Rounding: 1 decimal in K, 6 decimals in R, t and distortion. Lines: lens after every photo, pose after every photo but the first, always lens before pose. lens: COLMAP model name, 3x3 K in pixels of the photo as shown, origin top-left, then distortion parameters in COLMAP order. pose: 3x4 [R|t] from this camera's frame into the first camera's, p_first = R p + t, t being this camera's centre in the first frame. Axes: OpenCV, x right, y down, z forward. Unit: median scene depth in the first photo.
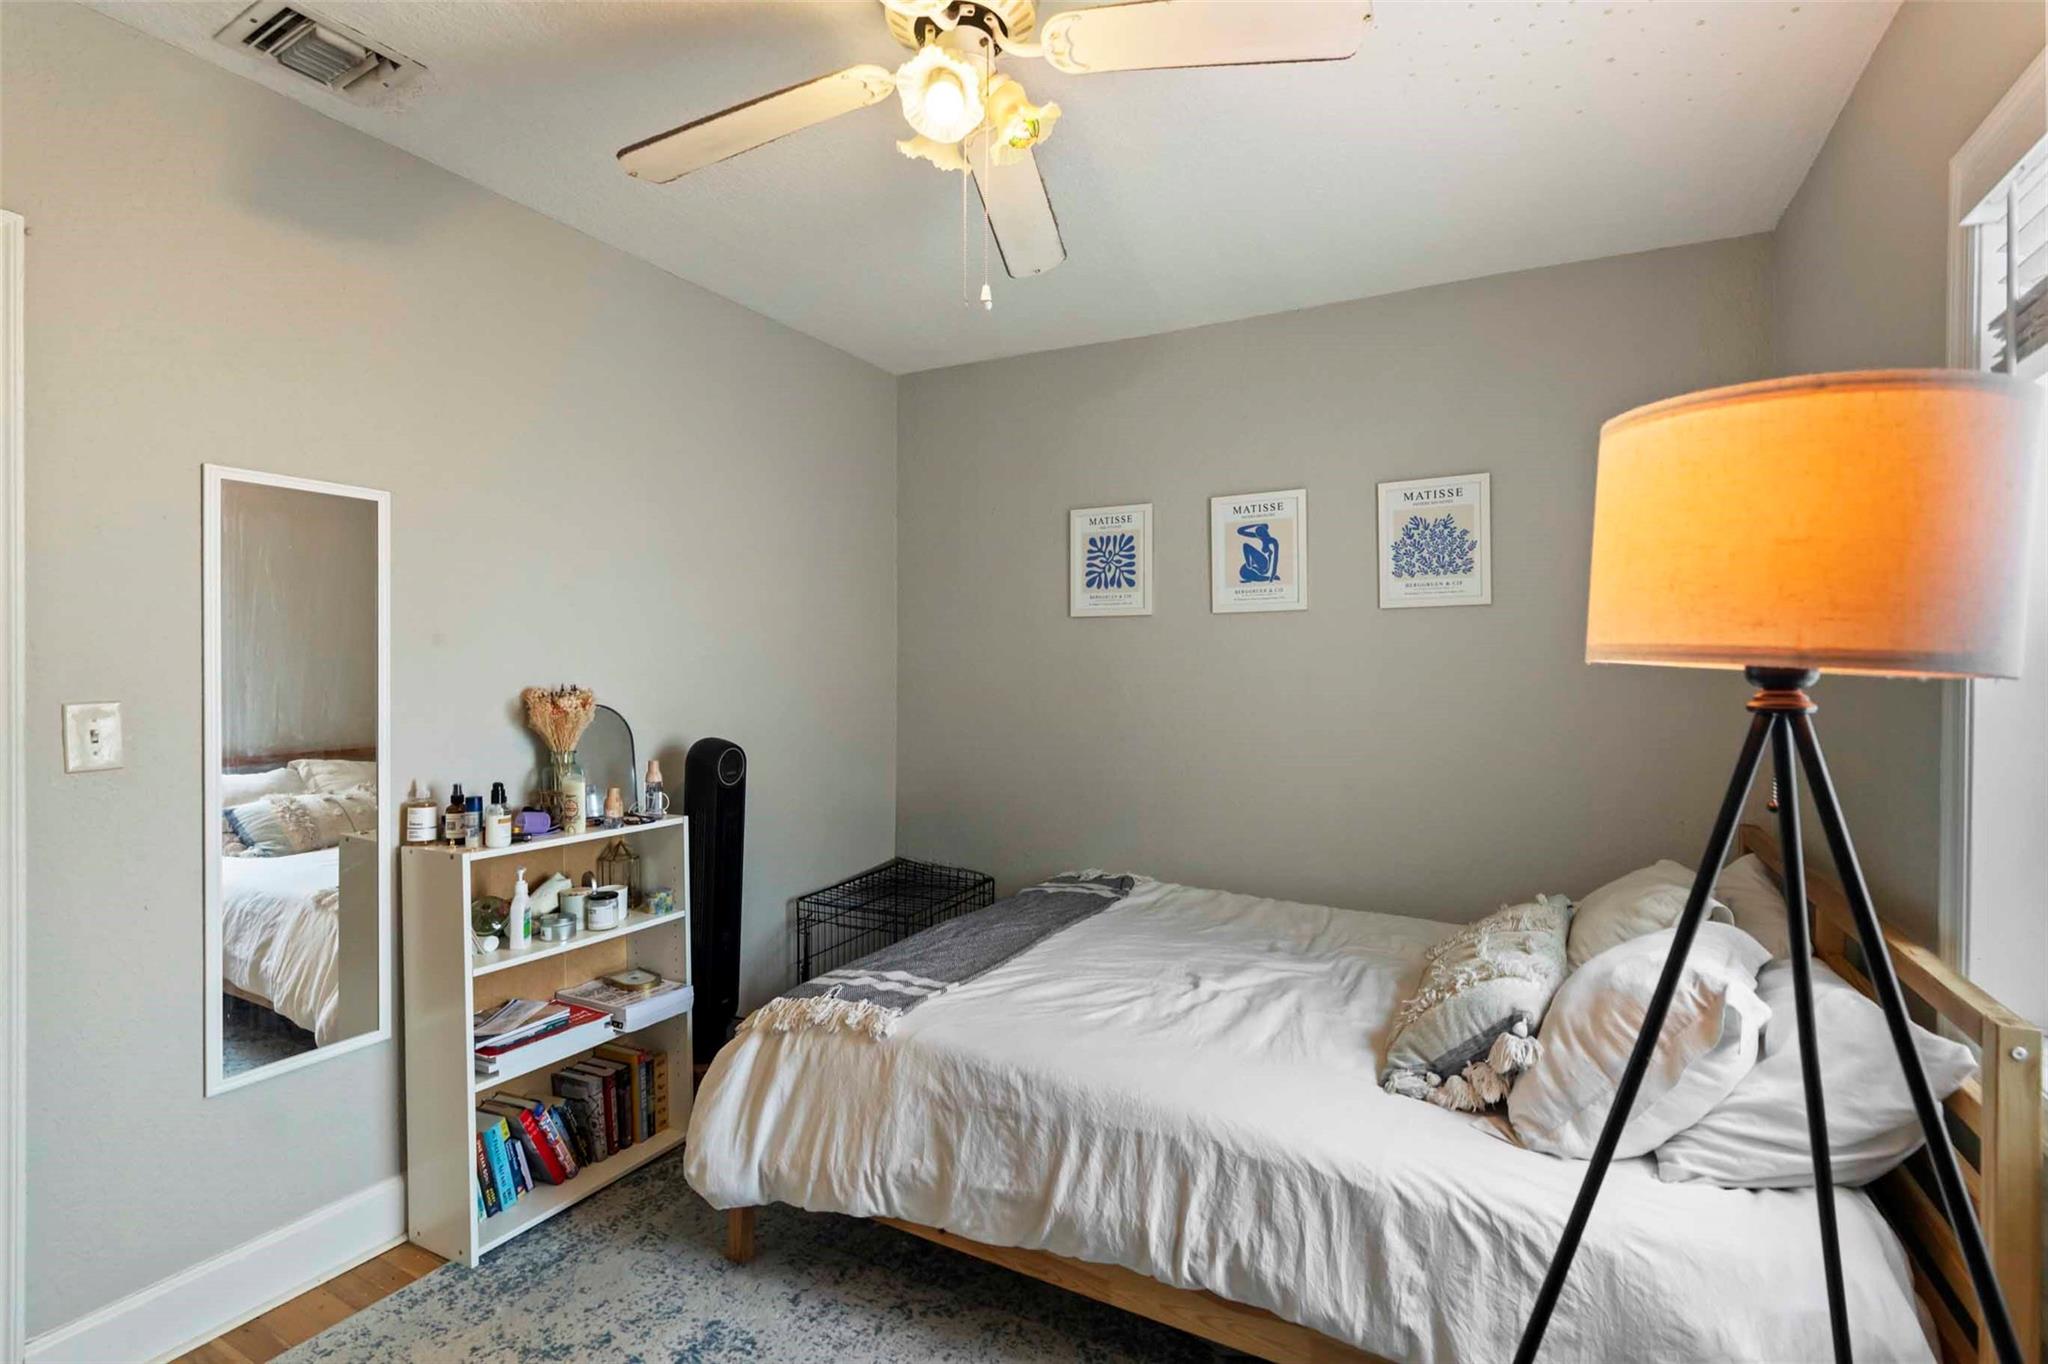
lens RADIAL K [[933.0, 0, 1041.1], [0, 933.0, 671.6], [0, 0, 1]] dist [-0.003412, 0.001150]
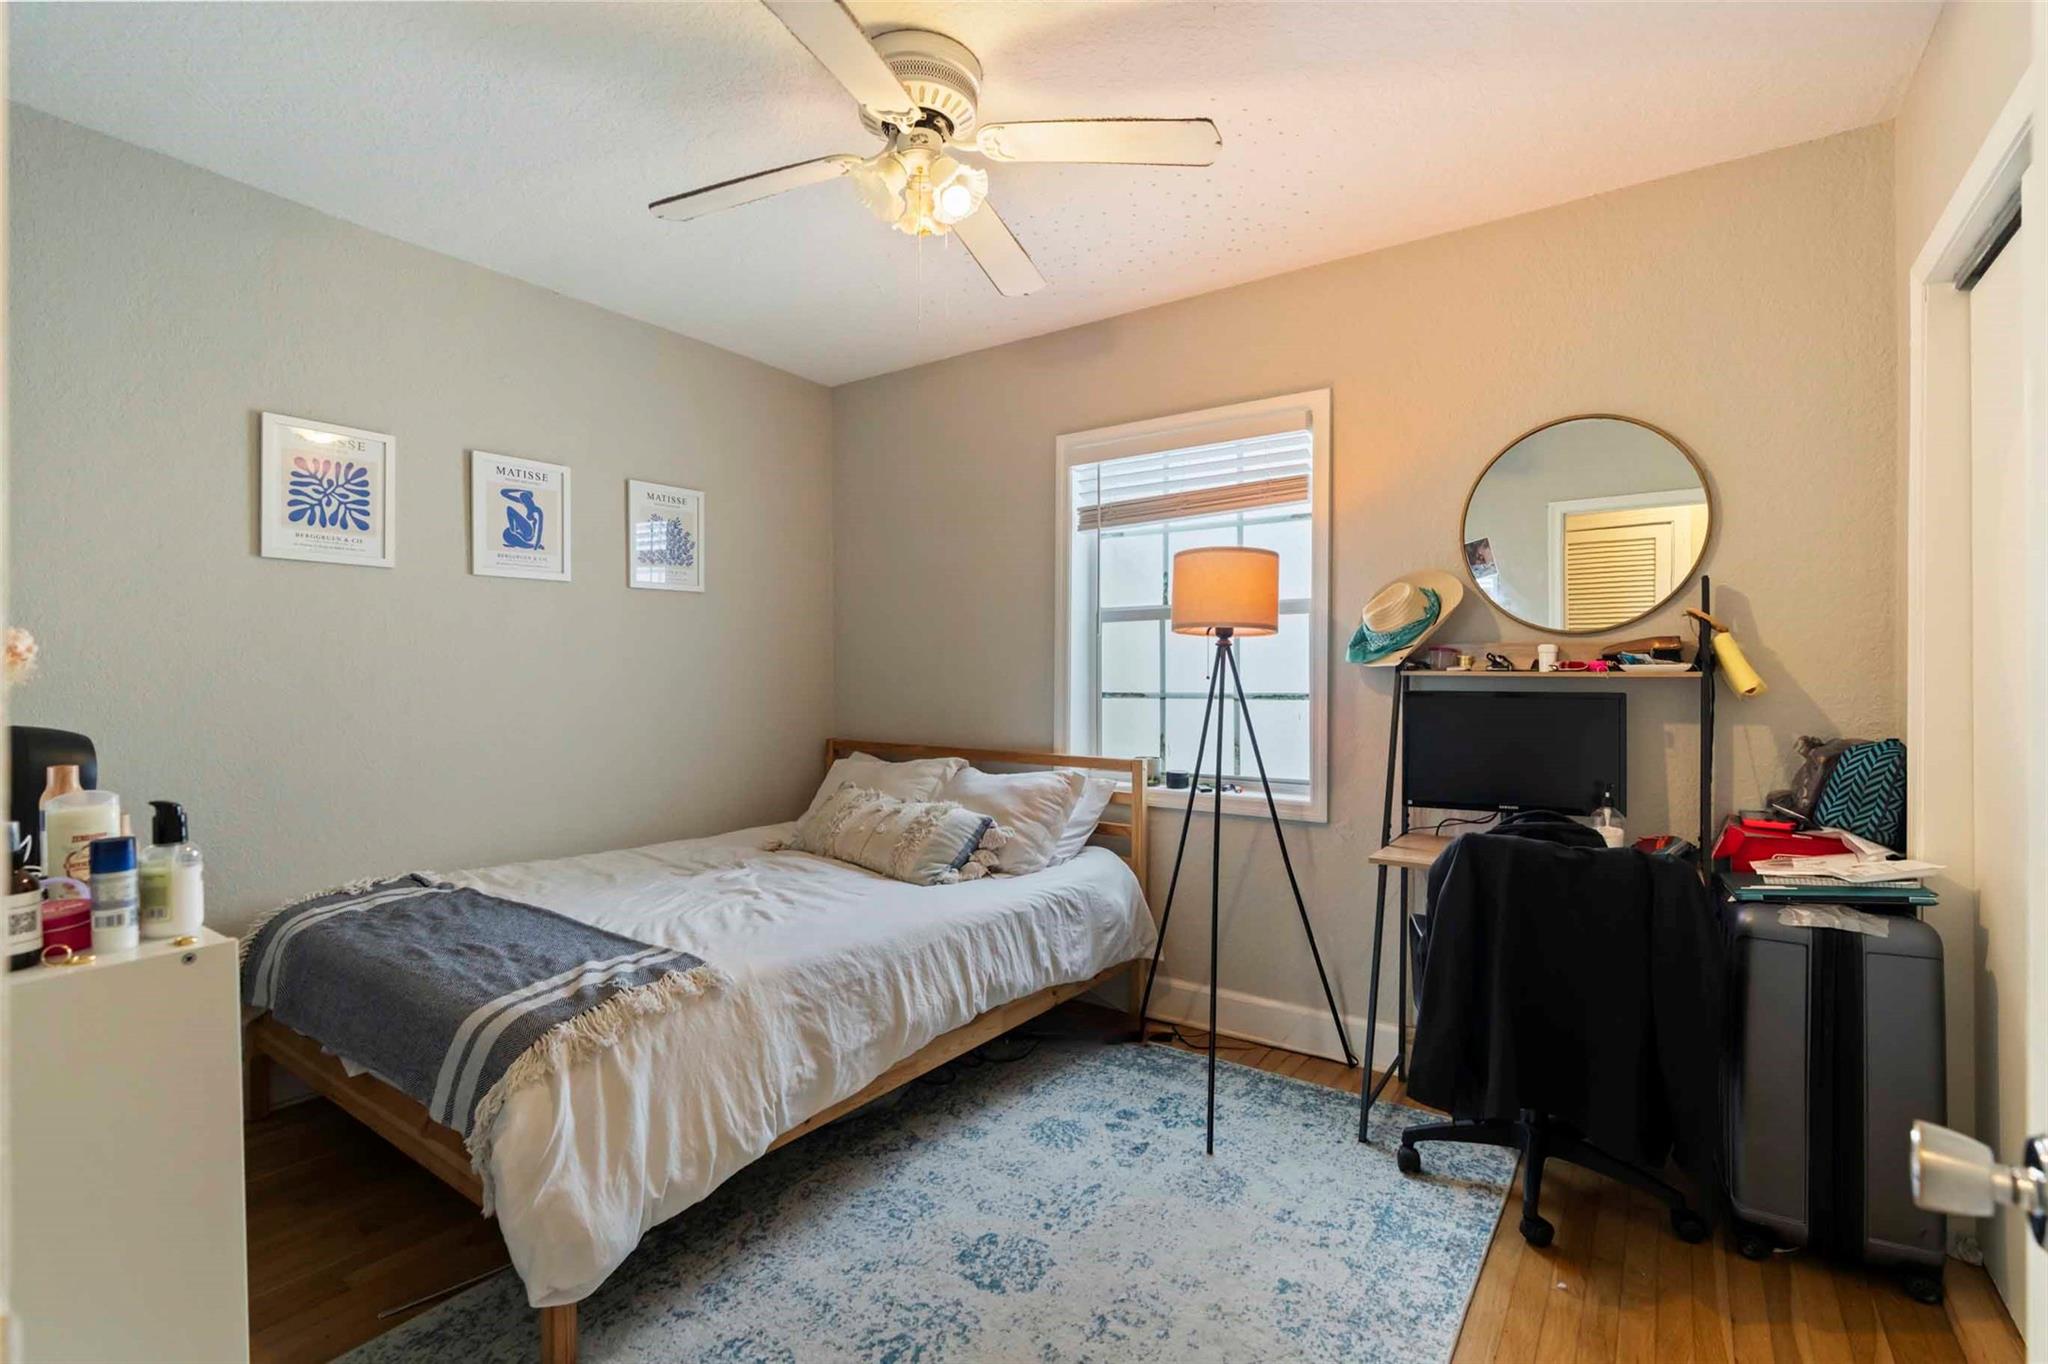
lens RADIAL K [[933.0, 0, 1041.1], [0, 933.0, 671.6], [0, 0, 1]] dist [-0.003412, 0.001150]
pose [[0.121841, 0.001560, 0.992548, -0.971953], [0.002983, 0.999994, -0.001938, 0.053948], [-0.992545, 0.003197, 0.121835, 0.481496]]
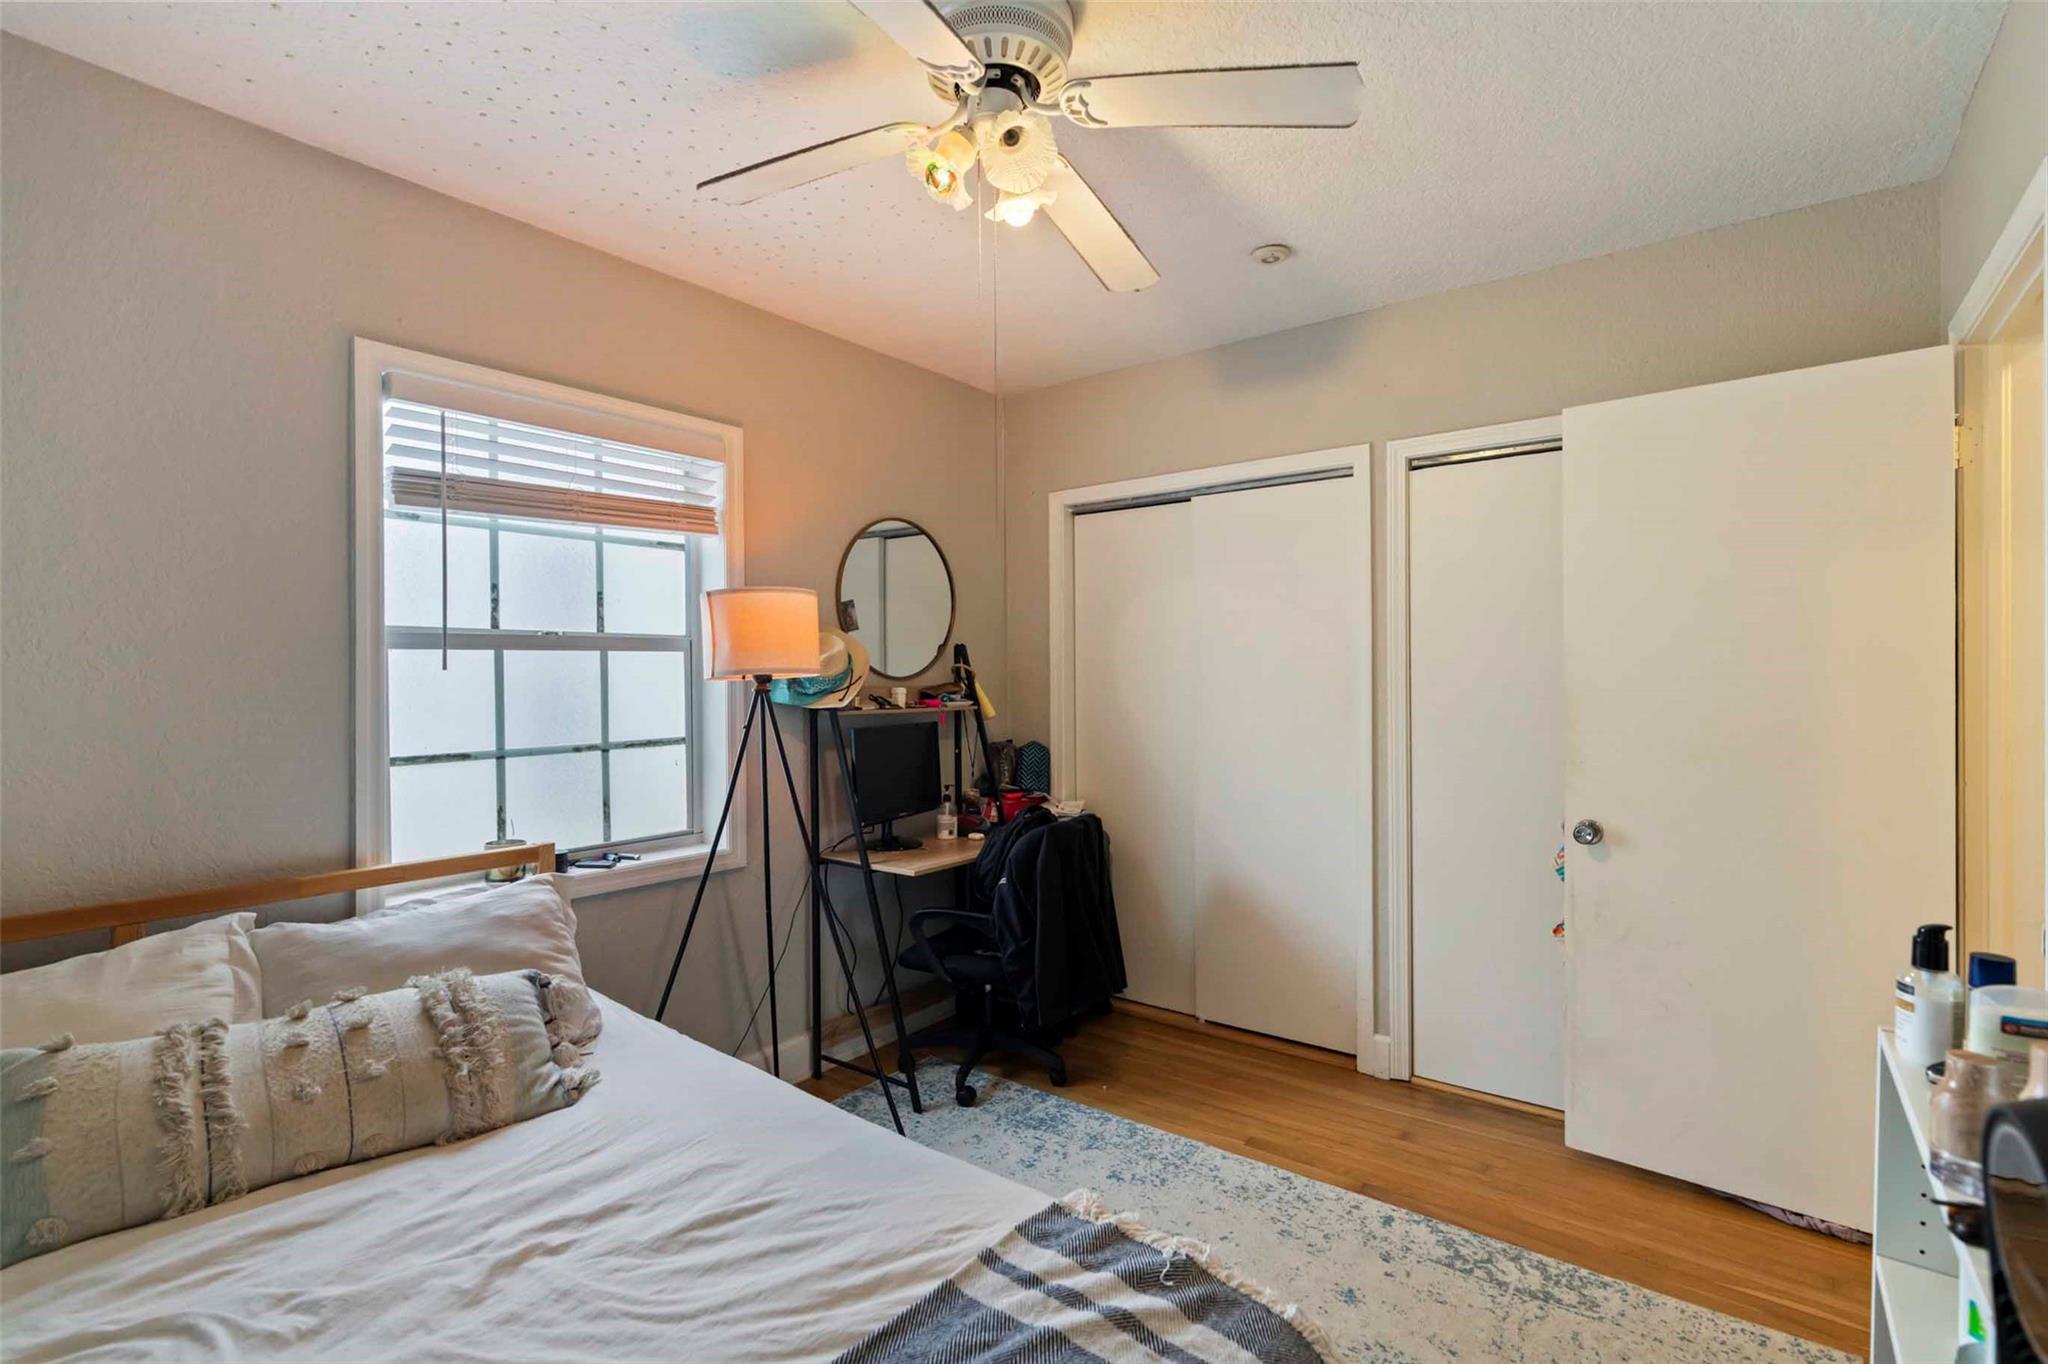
lens RADIAL K [[918.8, 0, 1025.8], [0, 918.8, 677.7], [0, 0, 1]] dist [-0.000825, 0.000650]
pose [[-0.983011, 0.010831, 0.183228, -0.220334], [0.011133, 0.999938, 0.000616, 0.004871], [-0.183210, 0.002646, -0.983070, 1.462716]]
